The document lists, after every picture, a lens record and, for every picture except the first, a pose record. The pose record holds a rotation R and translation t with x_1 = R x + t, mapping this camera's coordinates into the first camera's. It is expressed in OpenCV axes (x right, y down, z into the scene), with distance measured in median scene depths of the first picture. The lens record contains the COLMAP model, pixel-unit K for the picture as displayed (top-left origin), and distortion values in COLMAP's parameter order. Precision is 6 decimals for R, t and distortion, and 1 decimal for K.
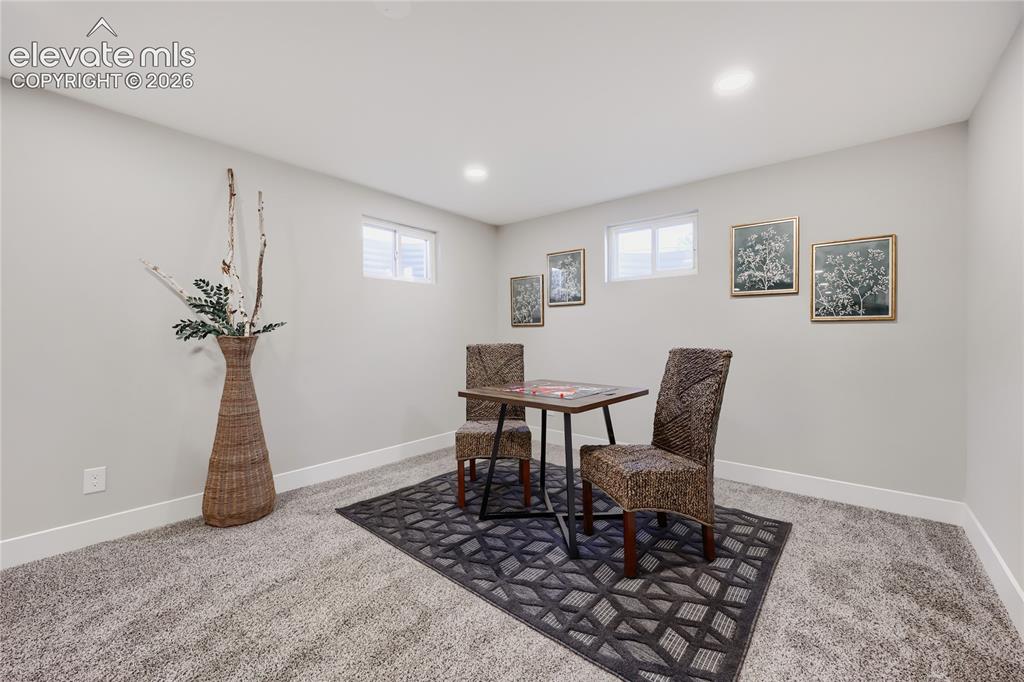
lens RADIAL K [[427.2, 0, 530.6], [0, 427.2, 339.4], [0, 0, 1]] dist [0.009114, 0.000166]
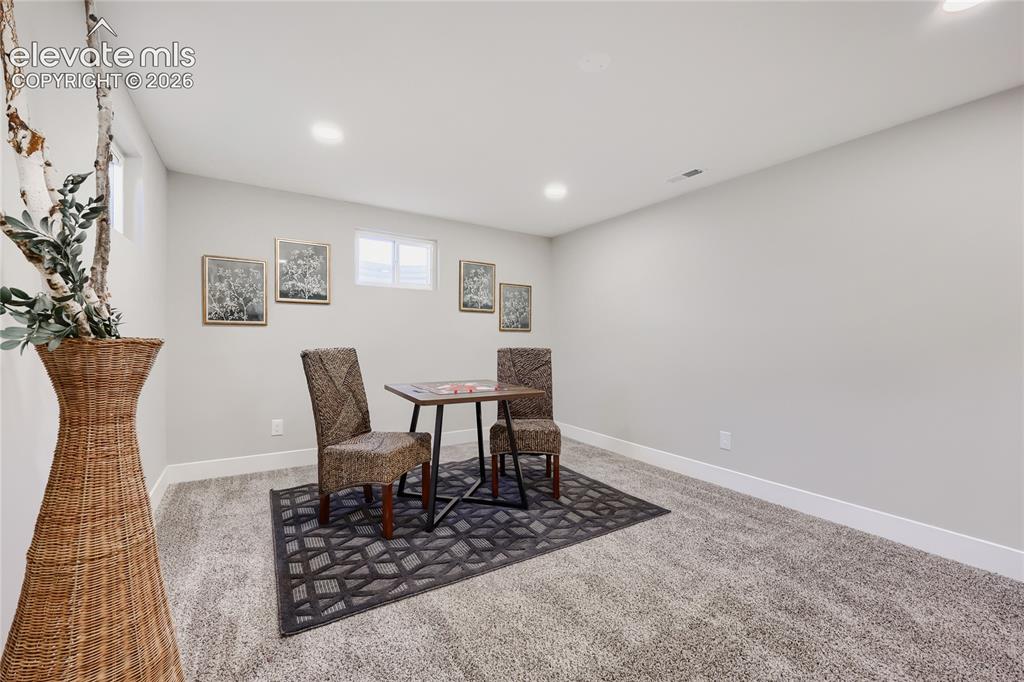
lens RADIAL K [[411.0, 0, 504.0], [0, 411.0, 342.4], [0, 0, 1]] dist [-0.003393, 0.000296]
pose [[0.304666, -0.002073, 0.952457, -0.870103], [0.004790, 0.999988, 0.000644, 0.001841], [-0.952447, 0.004366, 0.304672, 0.530459]]
